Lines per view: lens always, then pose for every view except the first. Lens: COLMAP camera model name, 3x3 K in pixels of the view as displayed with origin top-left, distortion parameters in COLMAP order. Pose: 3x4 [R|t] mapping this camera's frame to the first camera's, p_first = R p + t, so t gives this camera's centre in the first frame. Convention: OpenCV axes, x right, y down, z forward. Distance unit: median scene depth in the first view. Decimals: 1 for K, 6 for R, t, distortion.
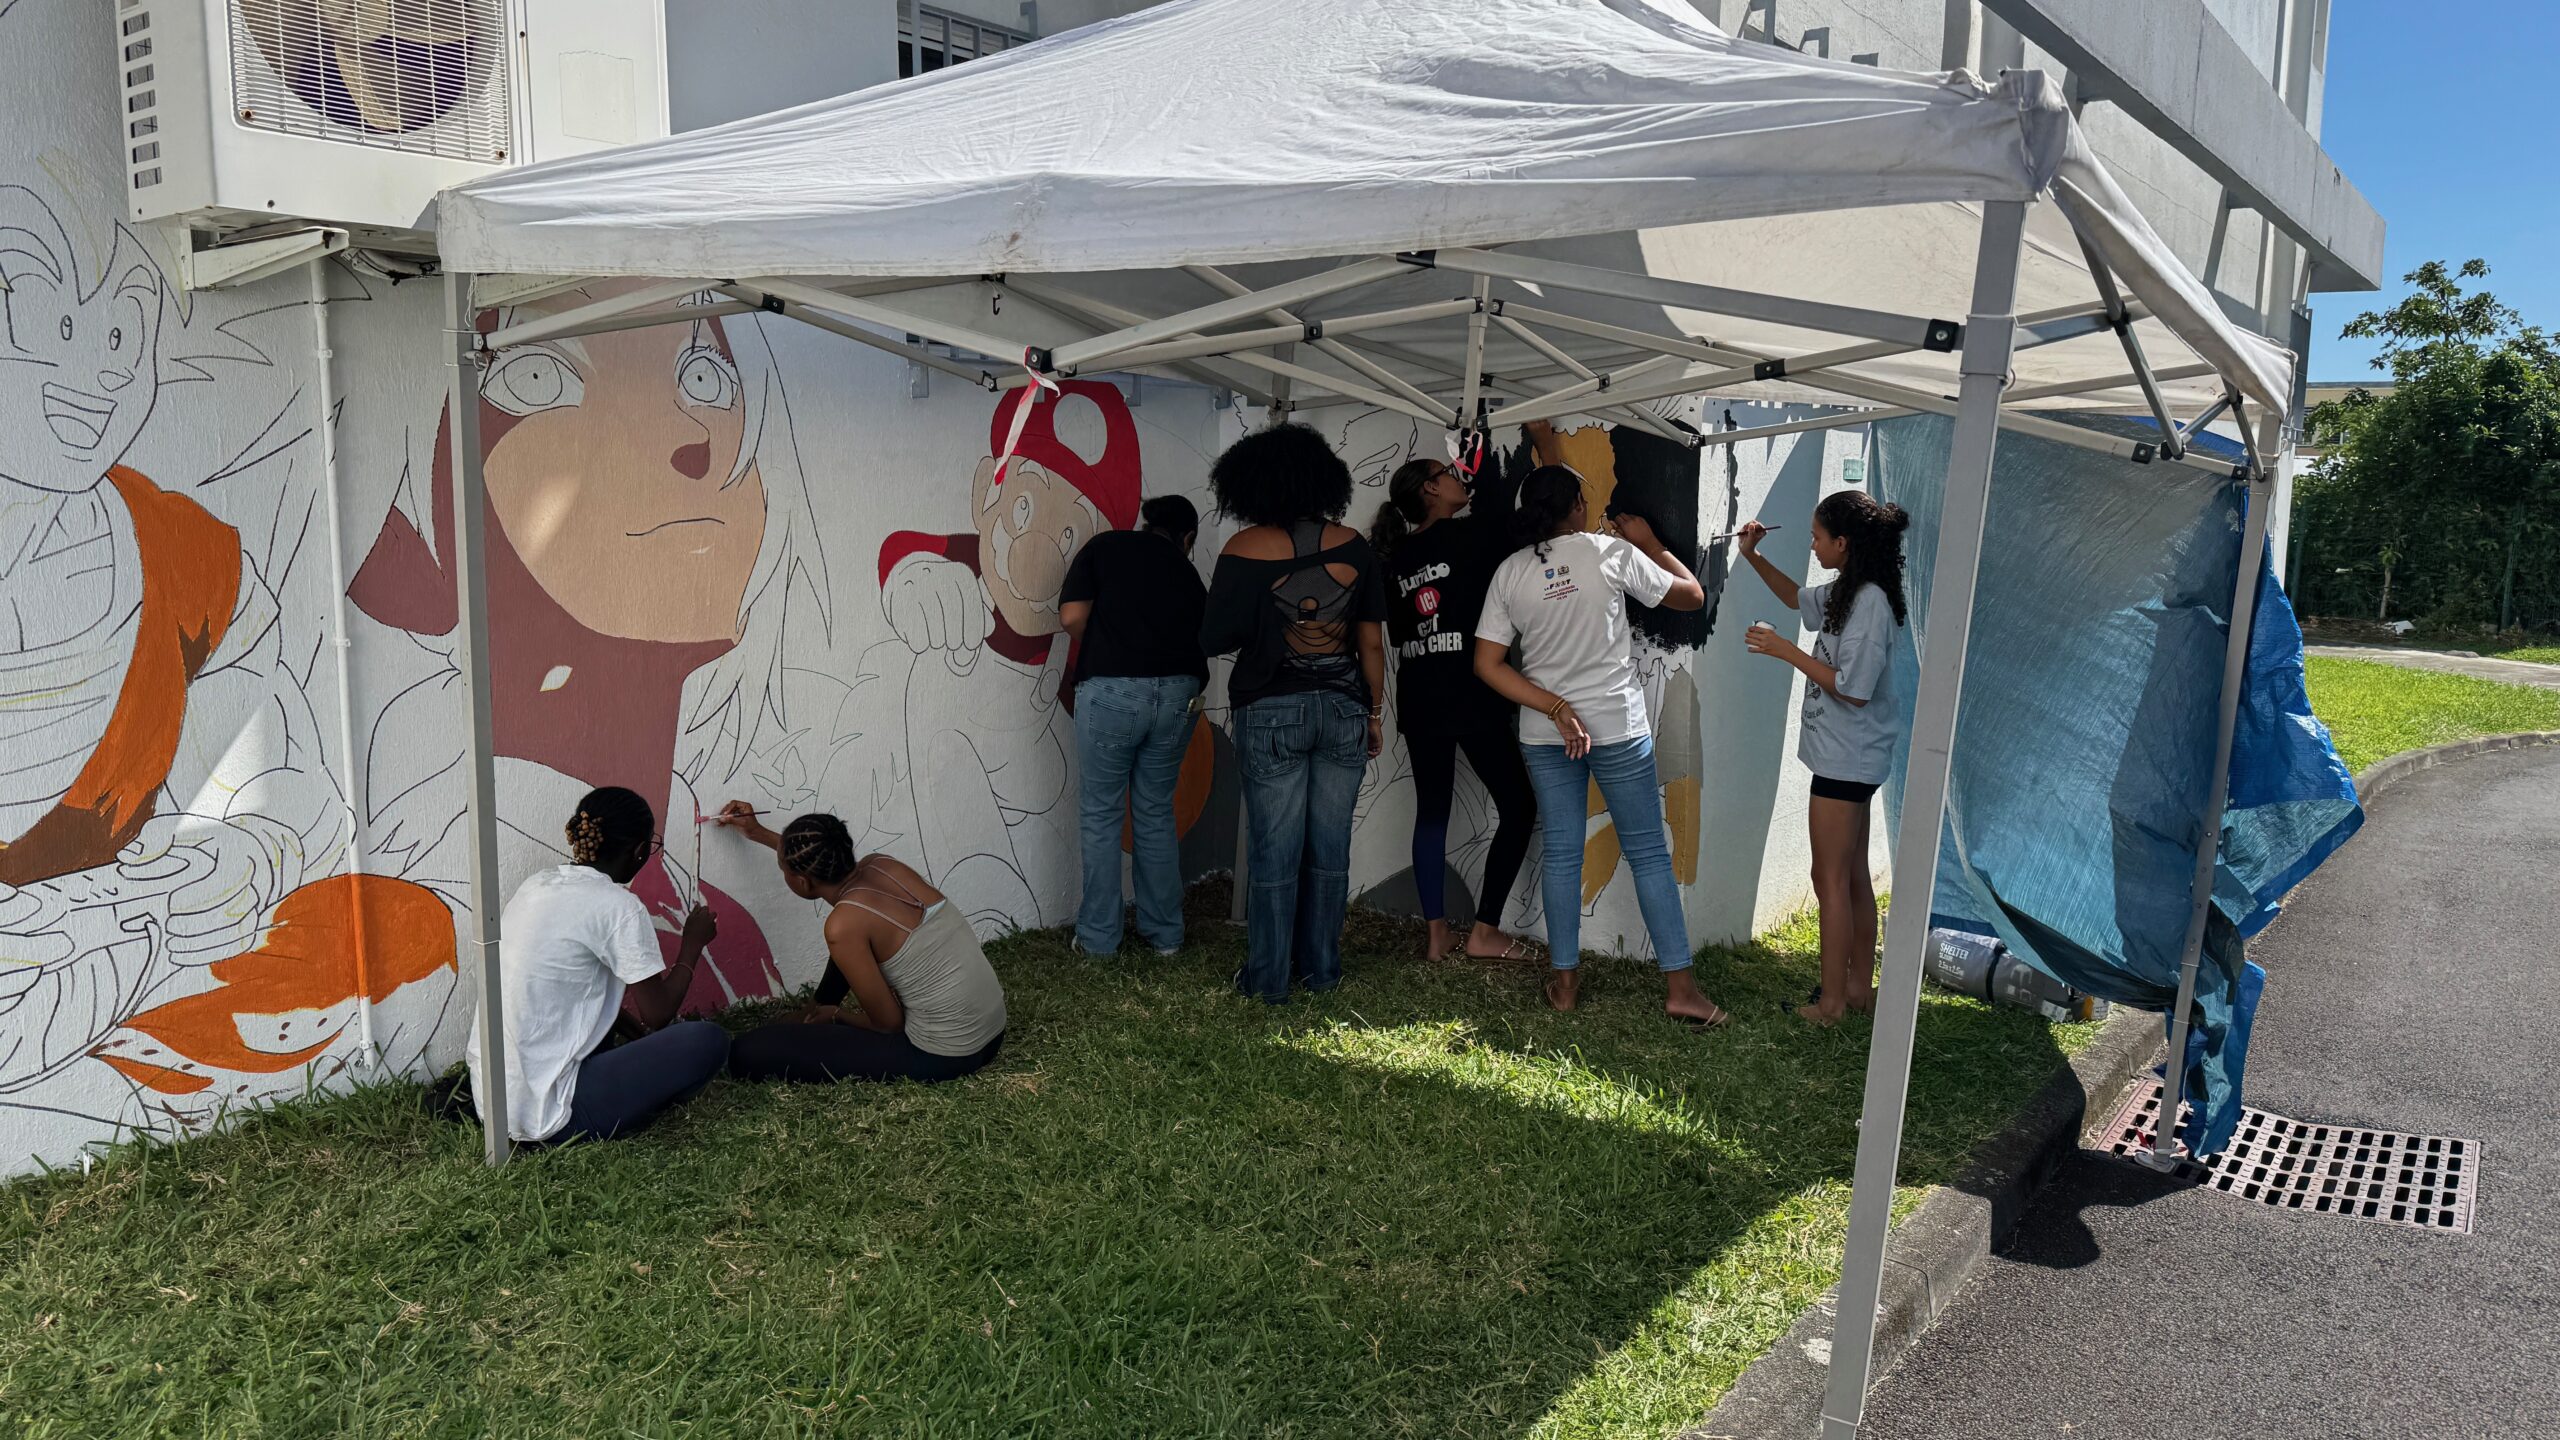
lens RADIAL K [[1811.9, 0, 1280.0], [0, 1811.9, 720.0], [0, 0, 1]] dist [0.068153, -0.172799]
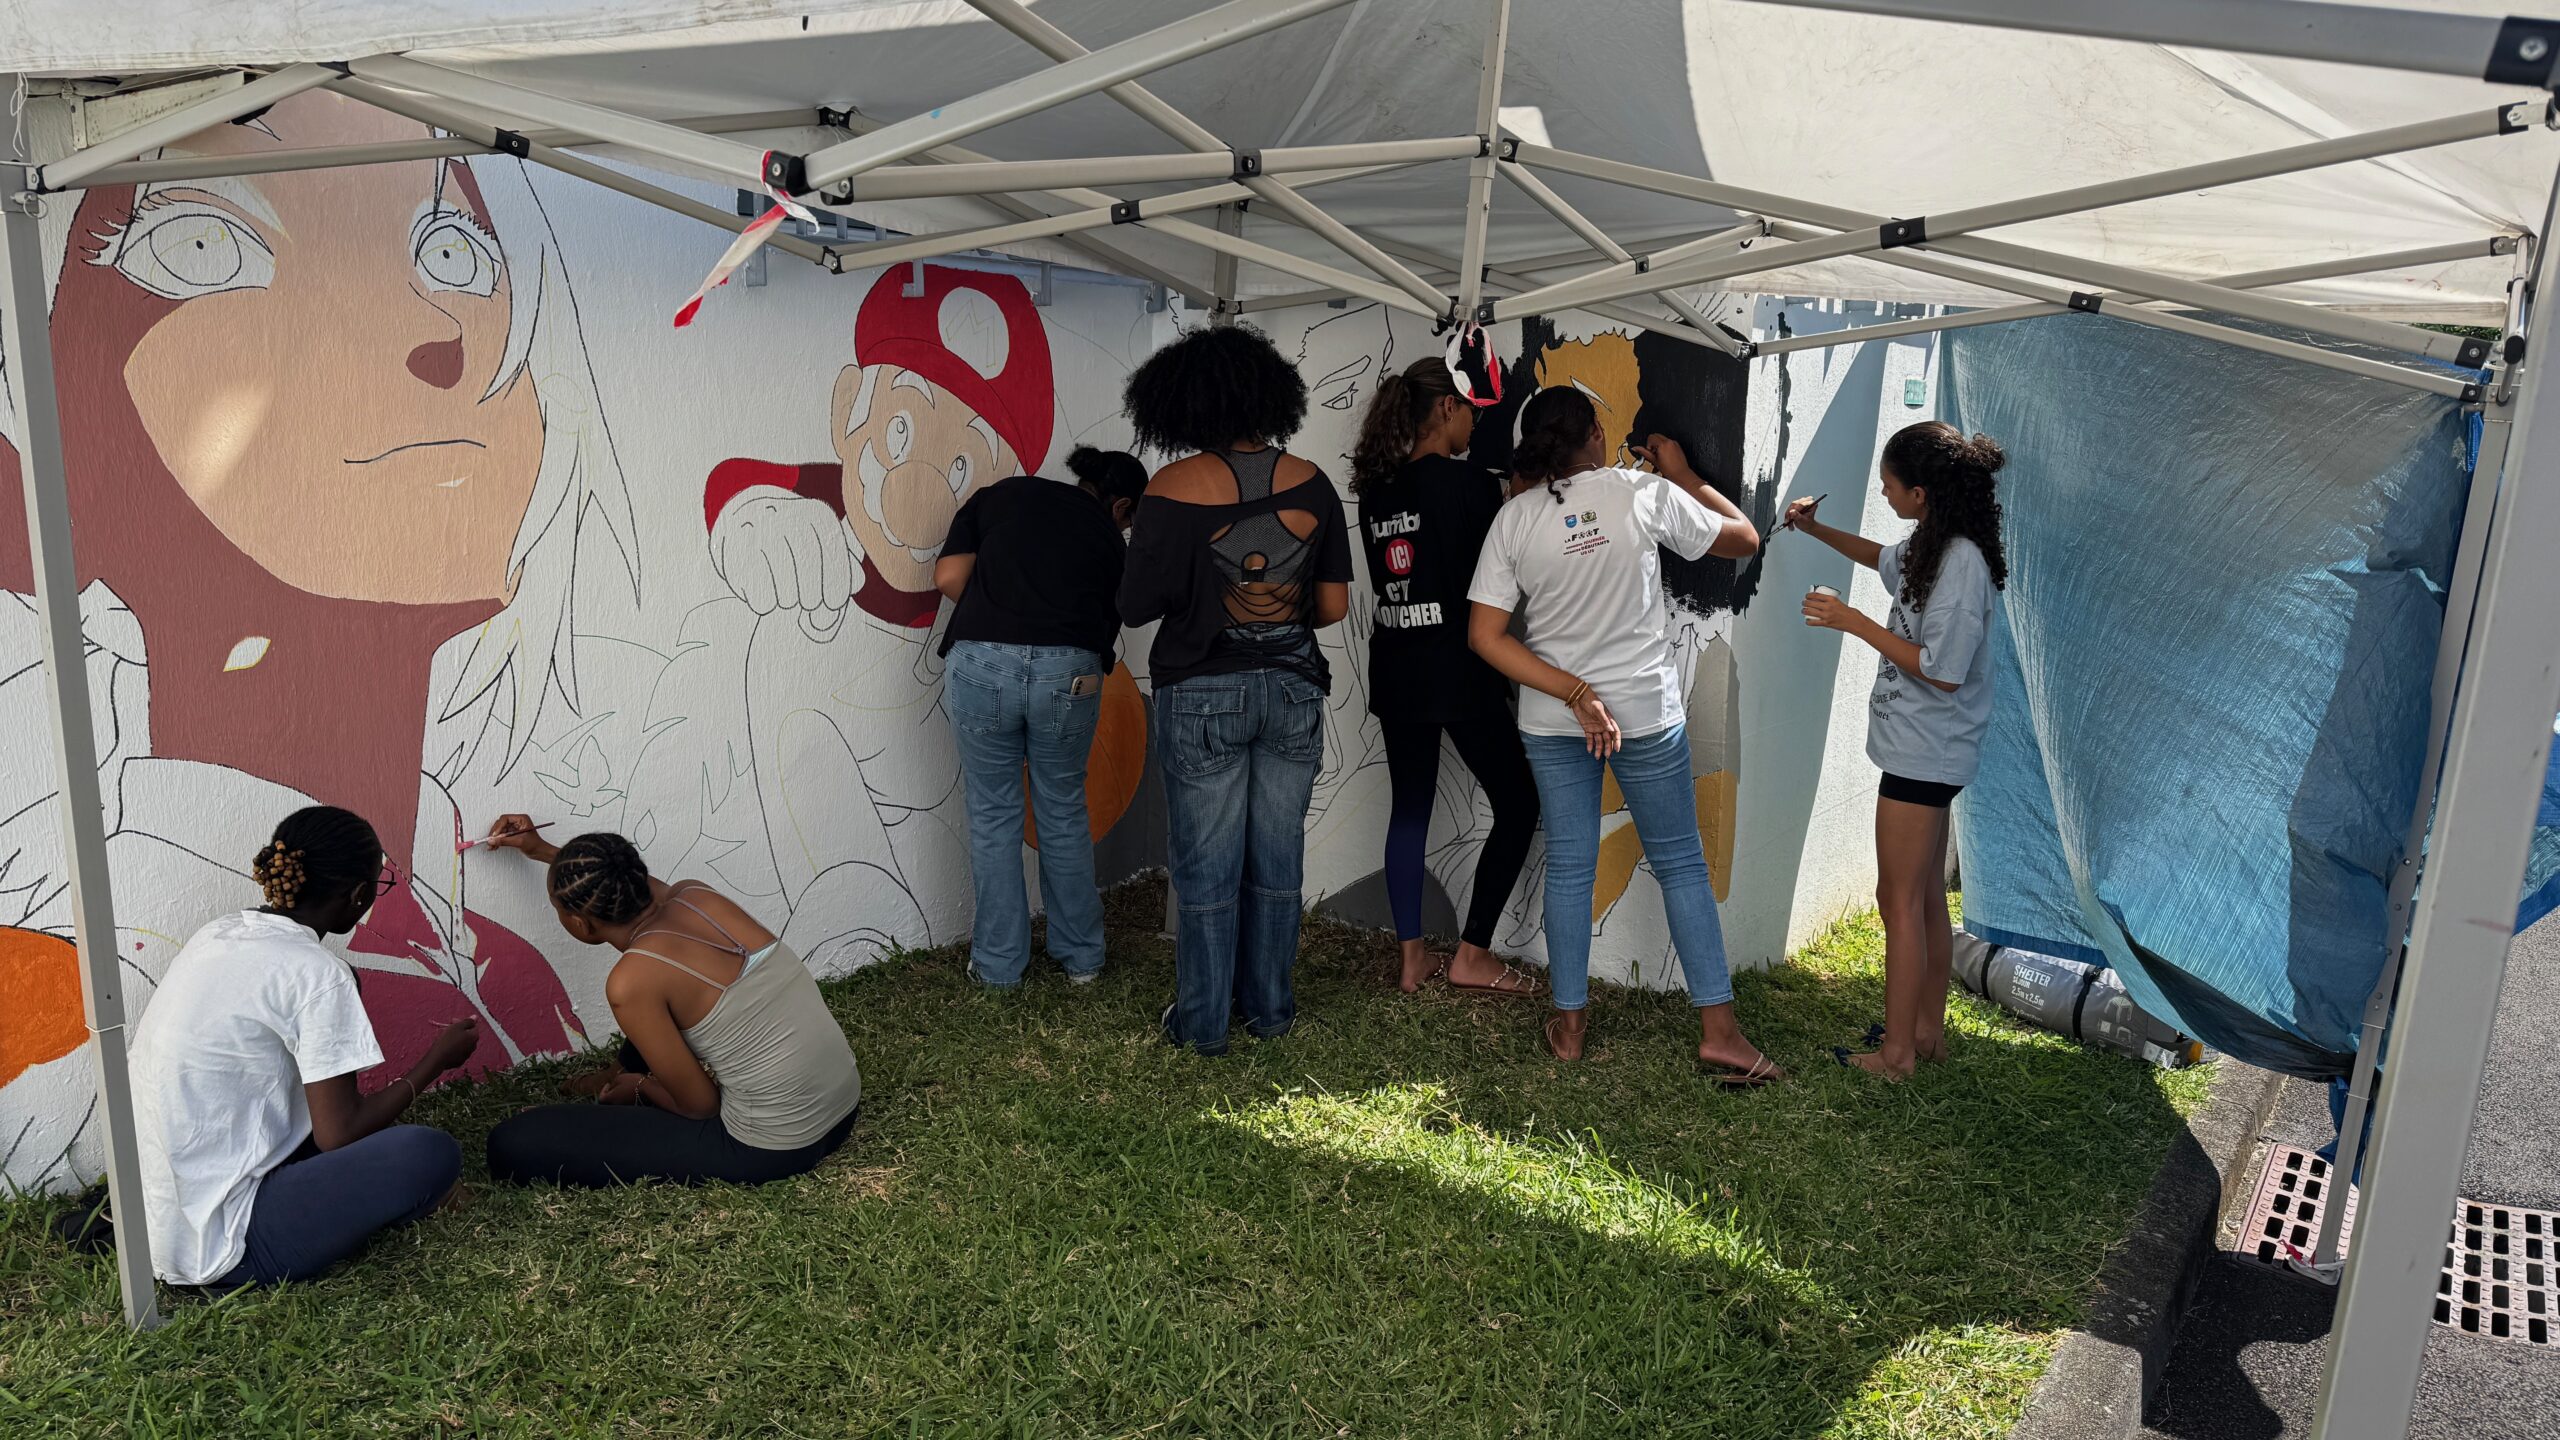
lens RADIAL K [[1673.7, 0, 1280.0], [0, 1673.7, 720.0], [0, 0, 1]] dist [0.024878, -0.051126]
pose [[0.999881, 0.003759, 0.014971, 0.017210], [-0.004449, 0.998917, 0.046323, -0.027815], [-0.014781, -0.046384, 0.998814, 0.286413]]
